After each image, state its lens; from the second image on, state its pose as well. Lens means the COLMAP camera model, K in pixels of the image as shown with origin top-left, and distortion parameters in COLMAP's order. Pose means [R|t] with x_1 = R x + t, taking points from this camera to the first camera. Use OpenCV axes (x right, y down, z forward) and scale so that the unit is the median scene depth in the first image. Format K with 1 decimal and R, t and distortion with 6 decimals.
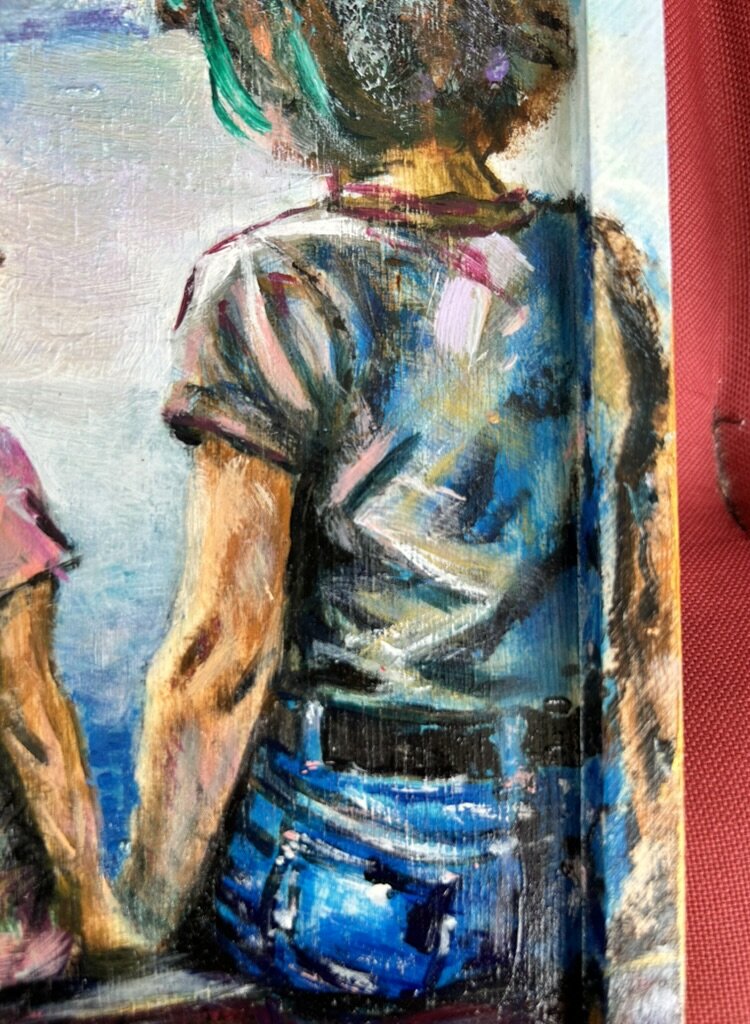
lens RADIAL K [[818.1, 0, 379.8], [0, 818.1, 503.4], [0, 0, 1]] dist [-0.012556, -0.038737]
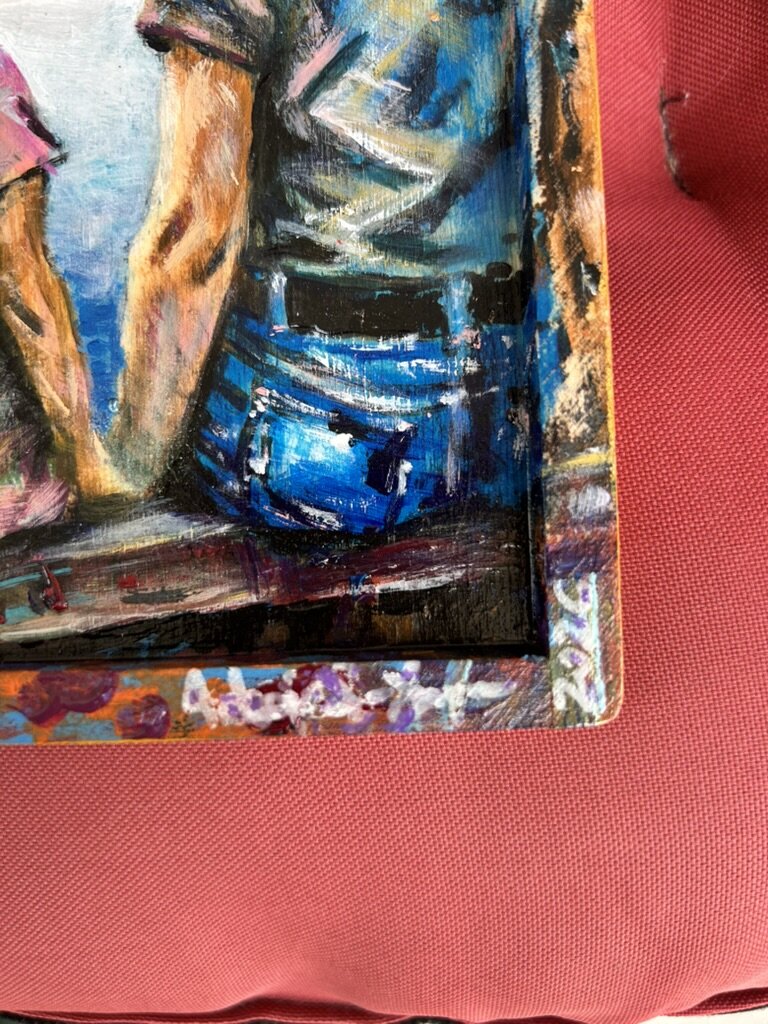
lens RADIAL K [[816.6, 0, 382.5], [0, 816.6, 504.3], [0, 0, 1]] dist [-0.026149, -0.012912]
pose [[0.999089, -0.032280, -0.027913, 0.081234], [0.033070, 0.999052, 0.028307, 0.529932], [0.026972, -0.029204, 0.999209, -0.110417]]
